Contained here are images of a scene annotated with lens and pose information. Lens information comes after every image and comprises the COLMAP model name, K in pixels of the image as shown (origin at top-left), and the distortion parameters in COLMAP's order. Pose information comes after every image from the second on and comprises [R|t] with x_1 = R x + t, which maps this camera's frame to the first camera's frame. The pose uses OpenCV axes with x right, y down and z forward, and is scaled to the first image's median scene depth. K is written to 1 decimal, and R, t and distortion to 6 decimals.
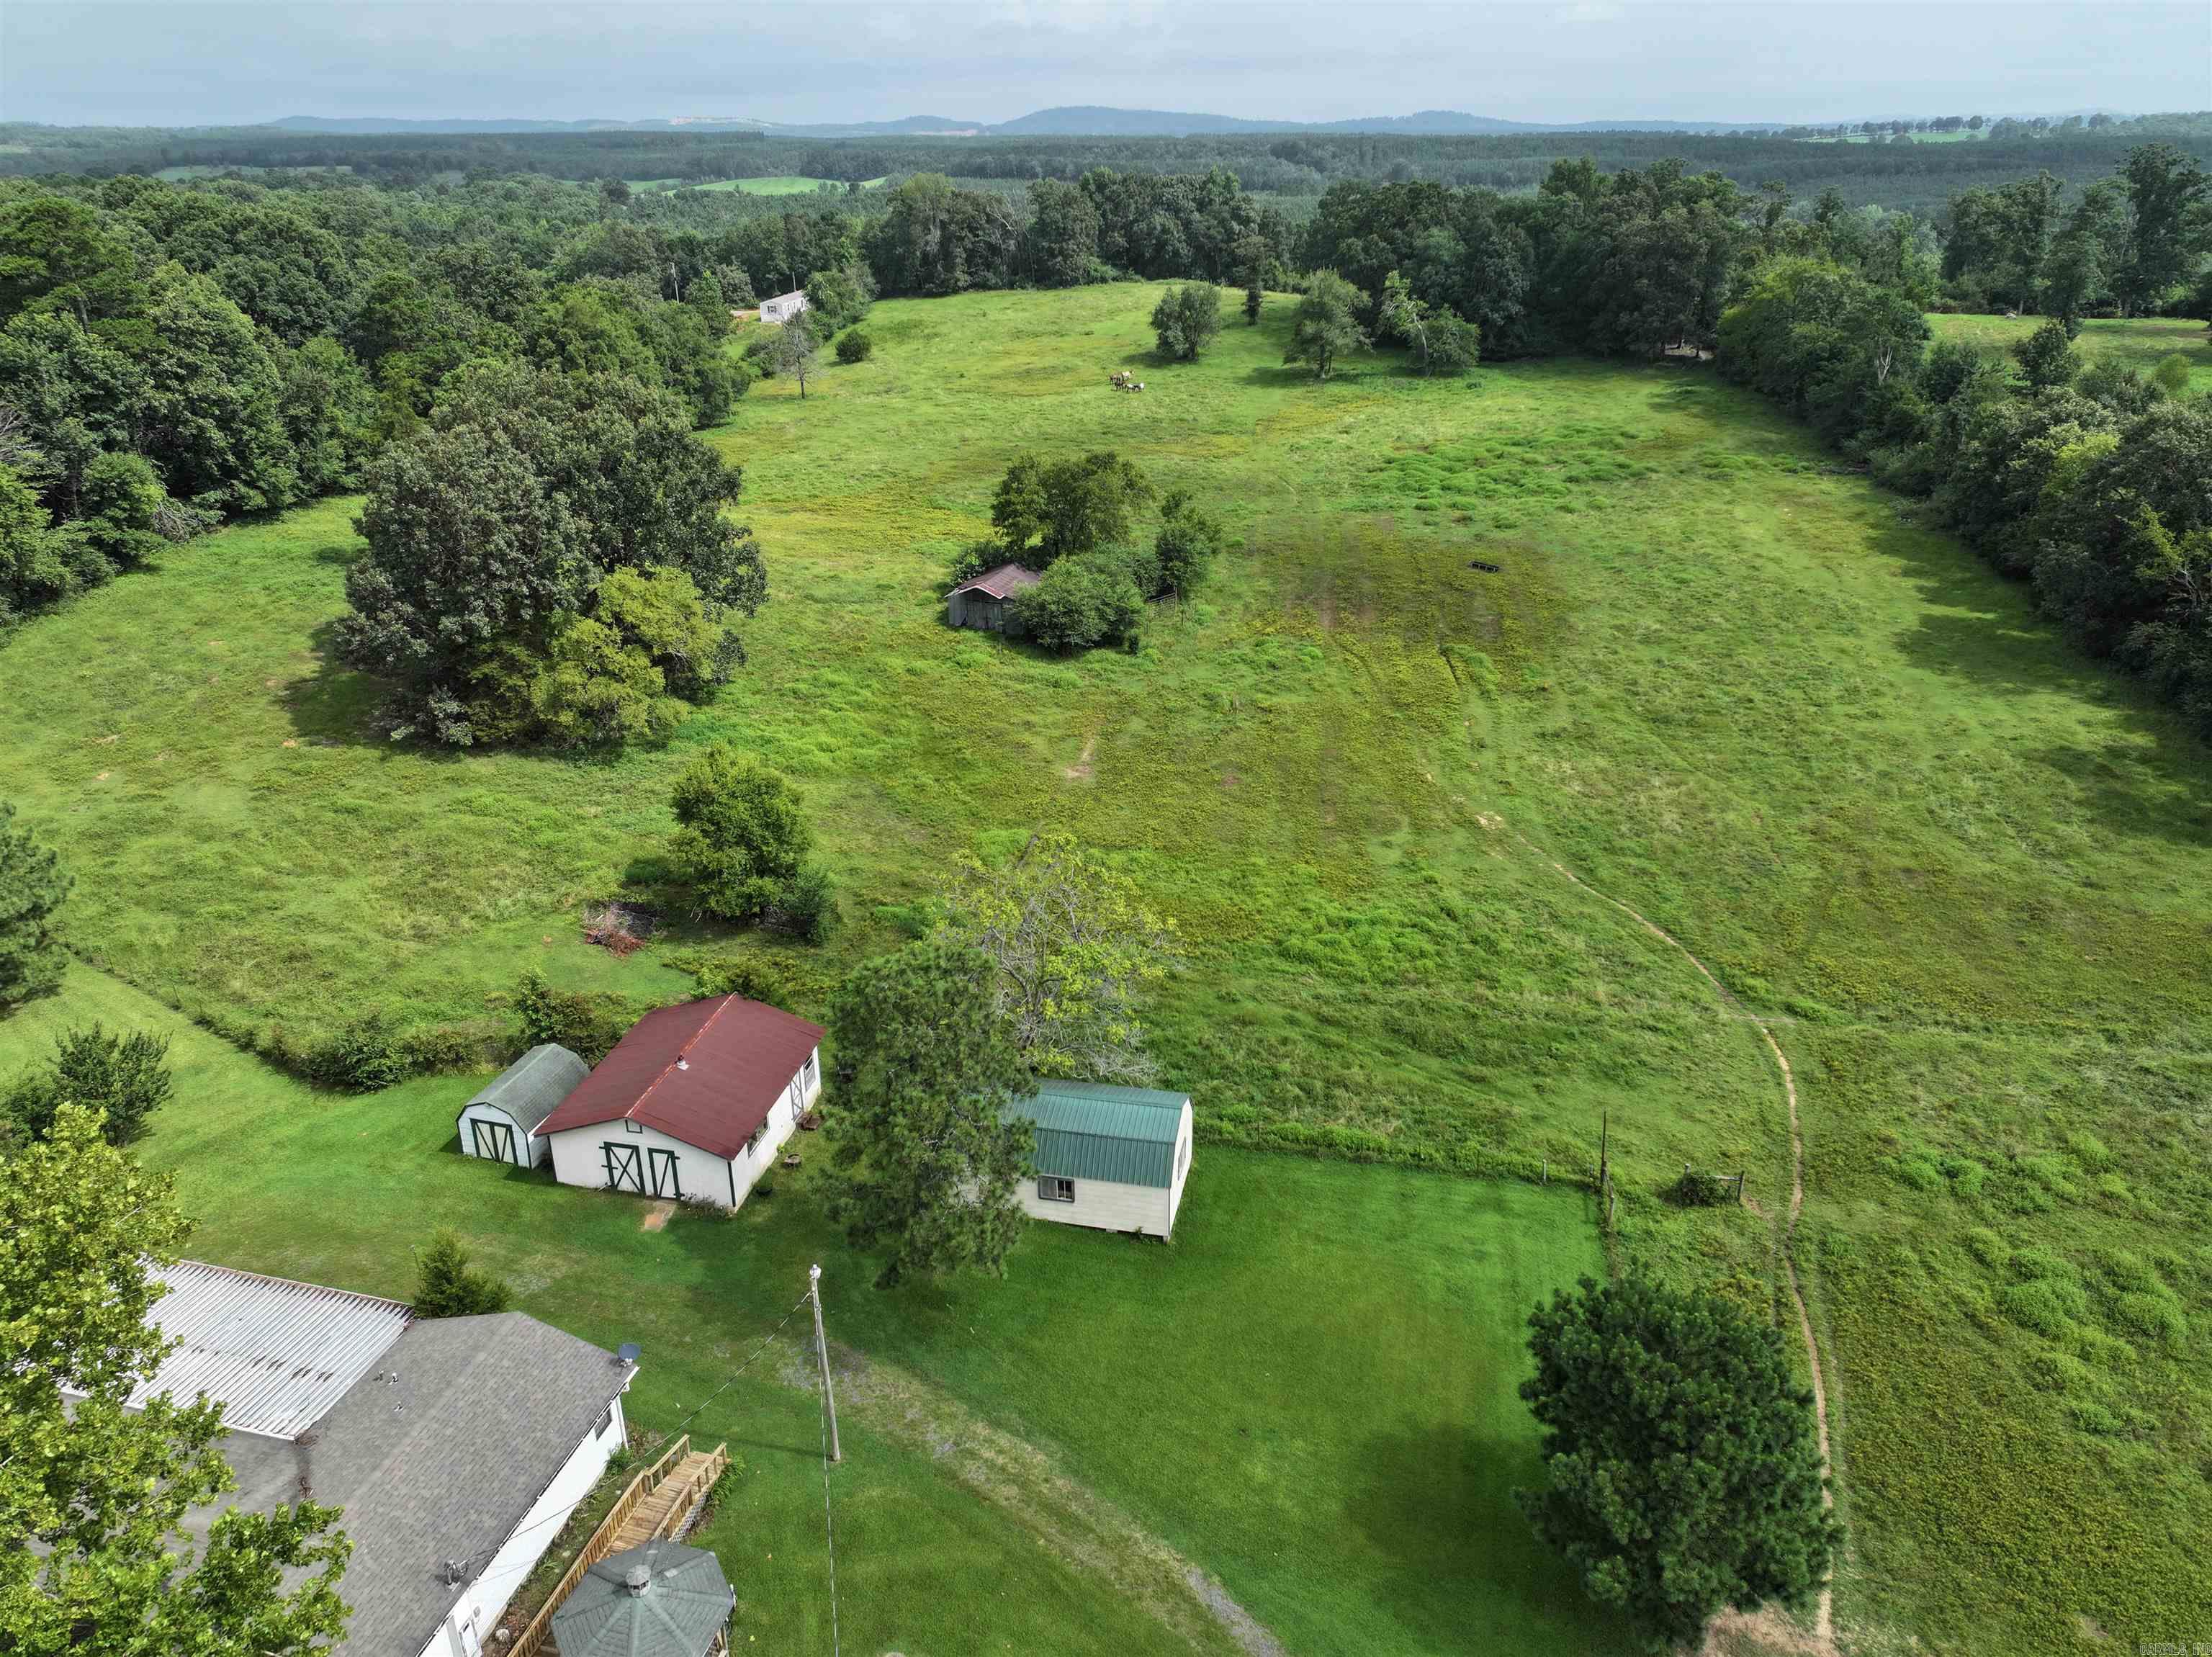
lens RADIAL K [[1536.1, 0, 1106.0], [0, 1536.1, 828.5], [0, 0, 1]] dist [-0.002547, 0.023810]
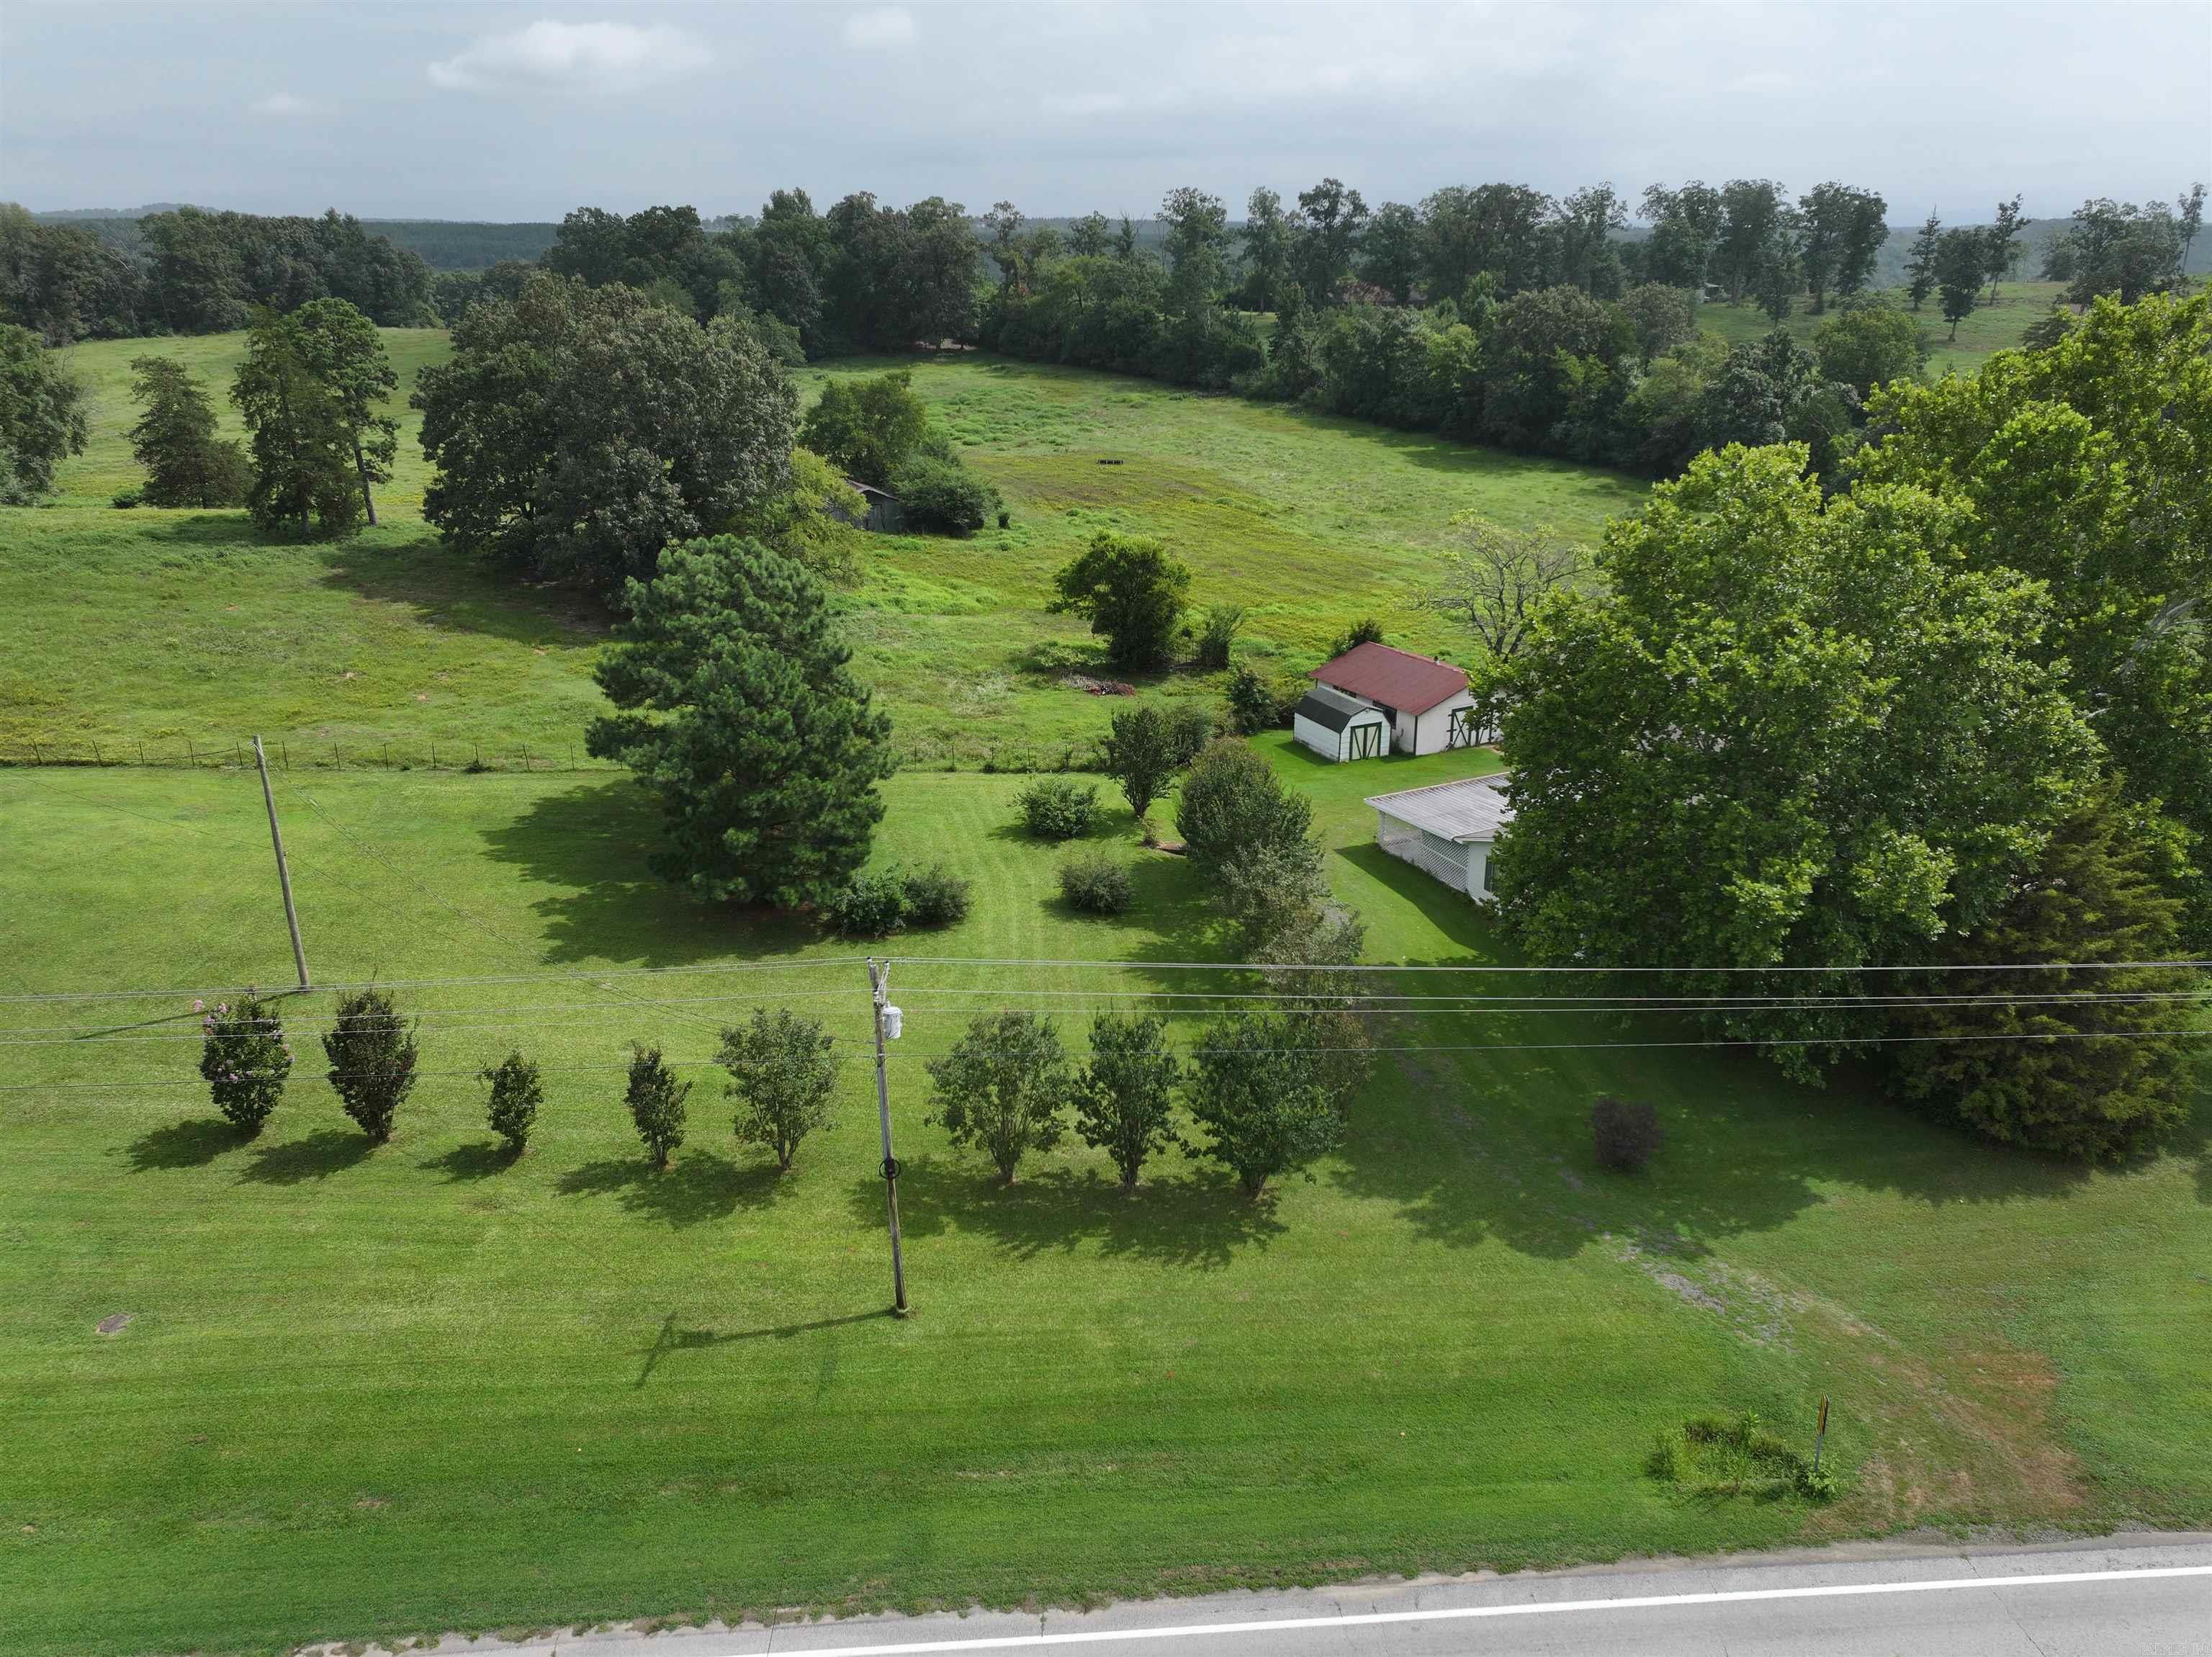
lens RADIAL K [[1536.1, 0, 1106.0], [0, 1536.1, 828.5], [0, 0, 1]] dist [-0.002547, 0.023810]
pose [[0.755353, -0.231959, 0.612892, -0.487143], [0.266528, 0.963153, 0.036040, 0.059880], [-0.598669, 0.136130, 0.789344, 0.041033]]
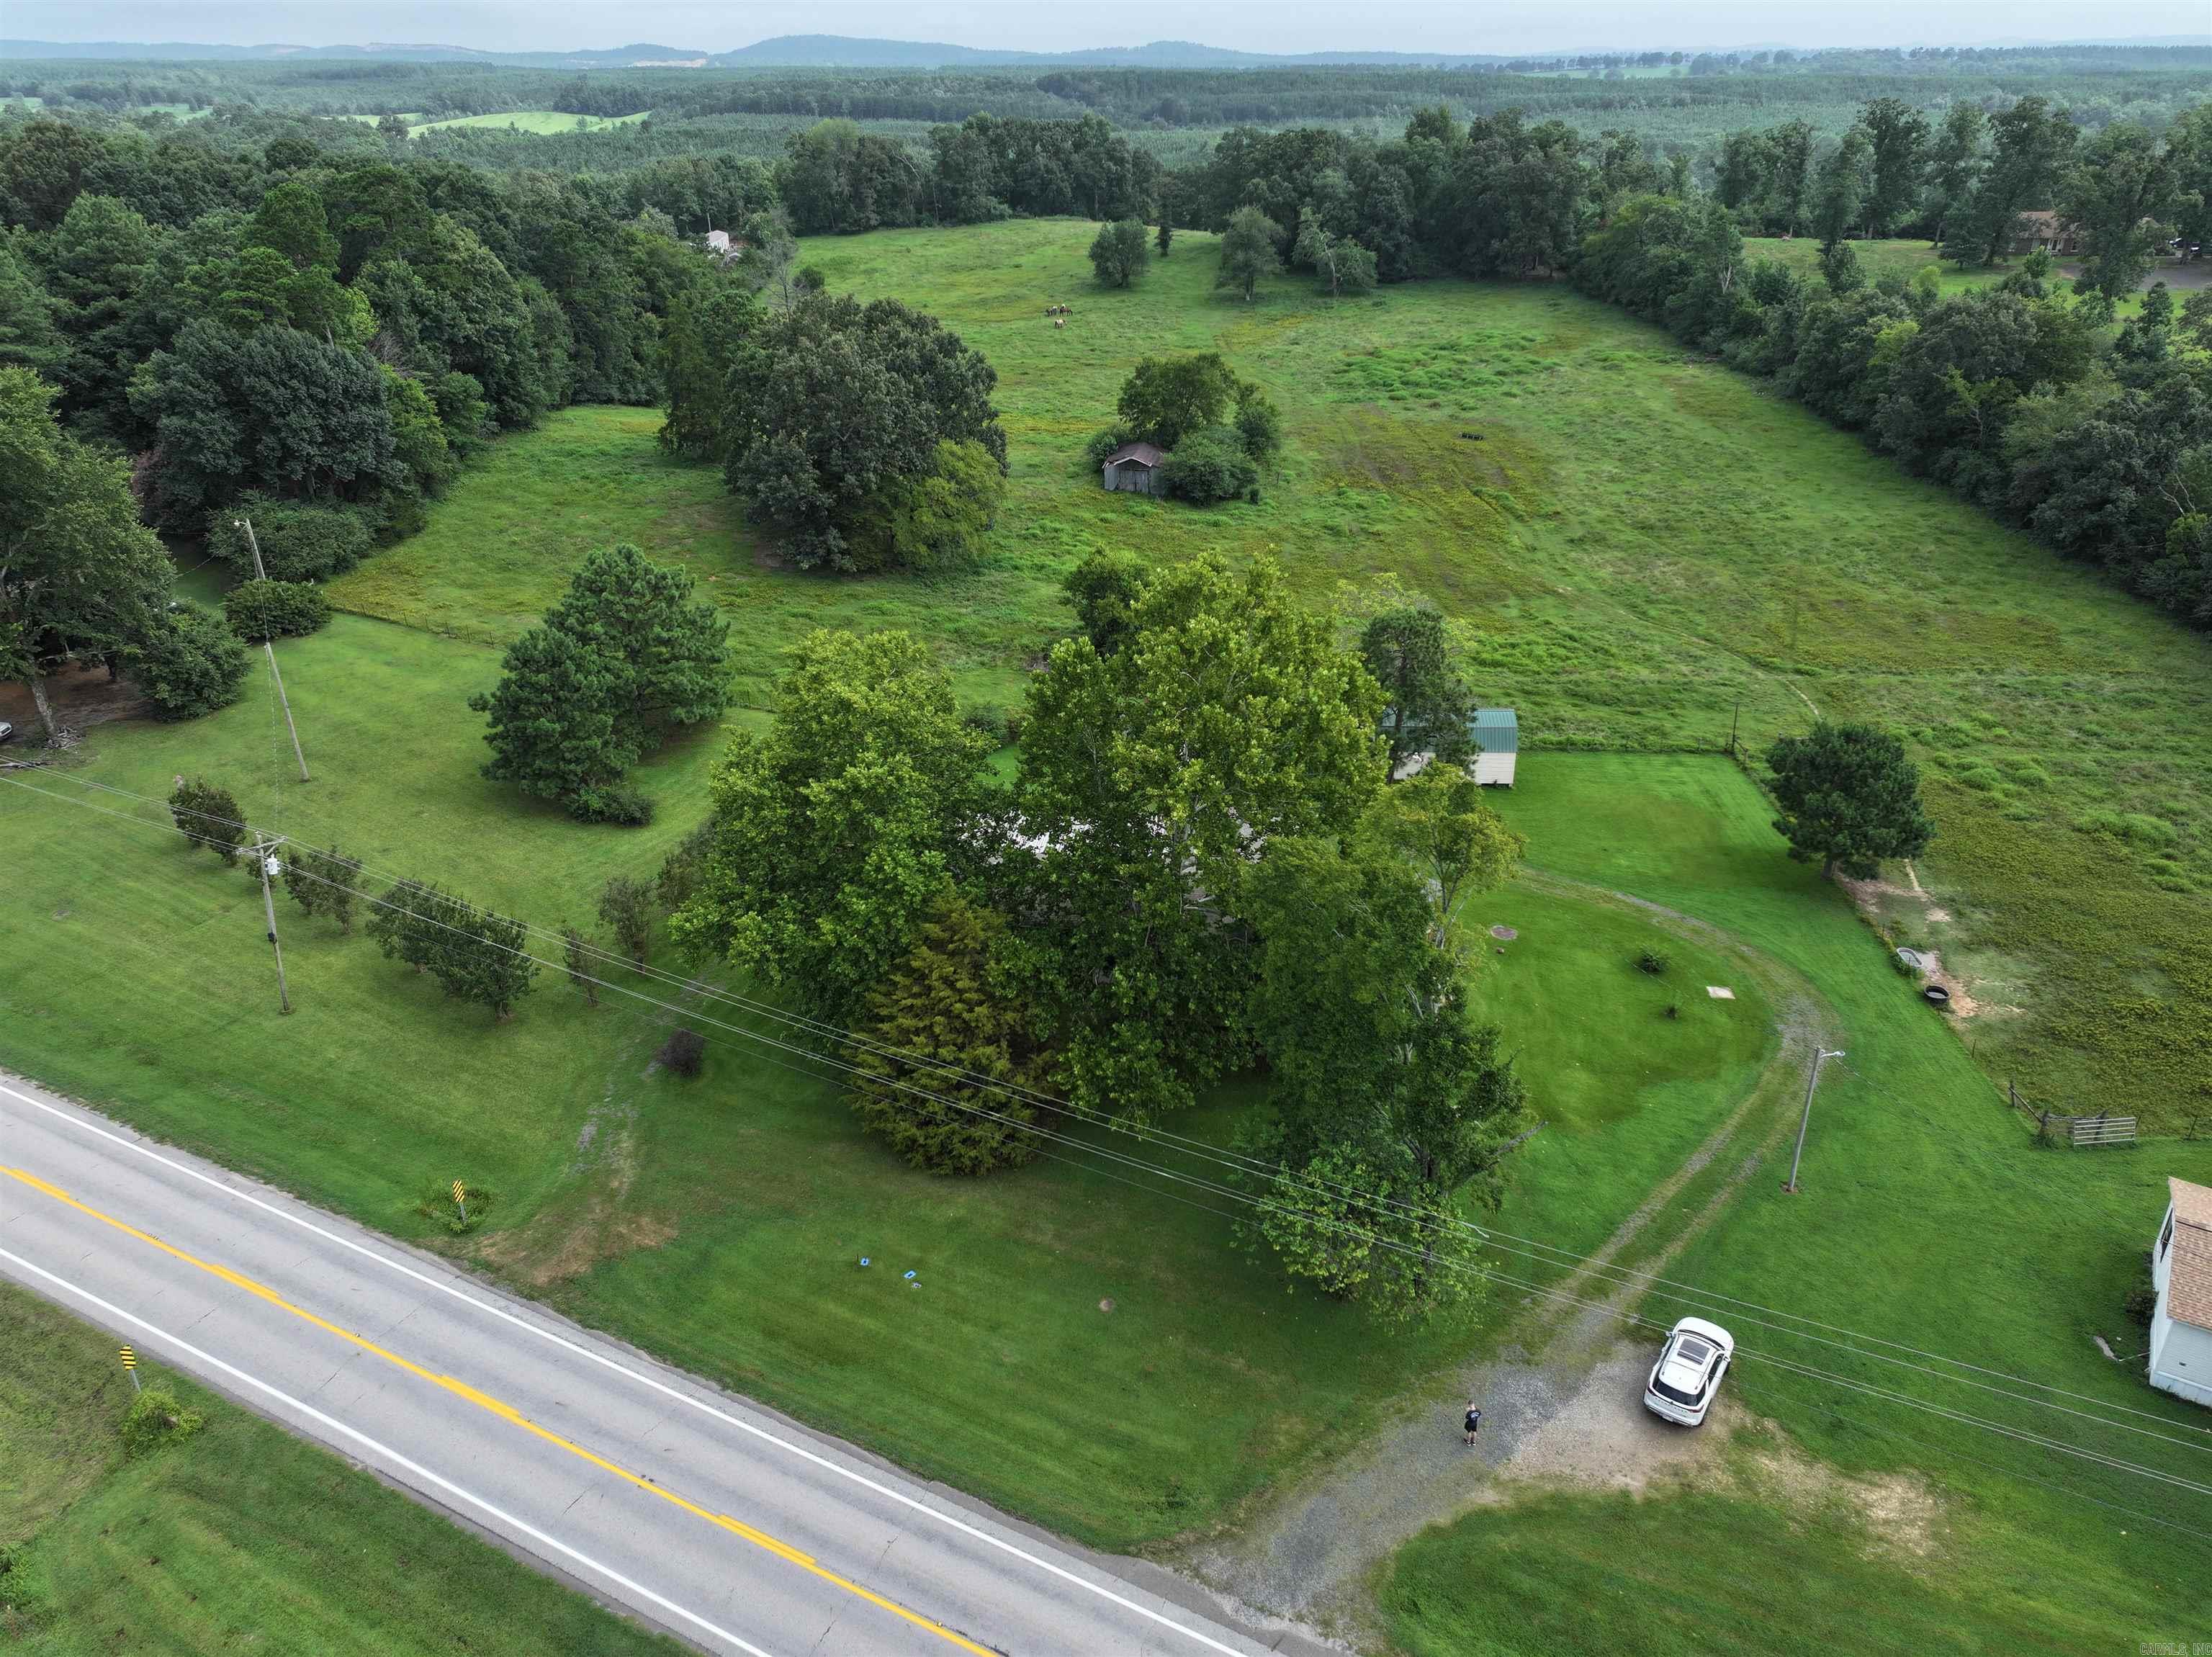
lens RADIAL K [[1536.1, 0, 1106.0], [0, 1536.1, 828.5], [0, 0, 1]] dist [-0.002547, 0.023810]
pose [[0.987451, -0.069678, 0.141722, -0.221313], [0.064309, 0.997041, 0.042120, 0.071850], [-0.144238, -0.032477, 0.989010, -0.215622]]
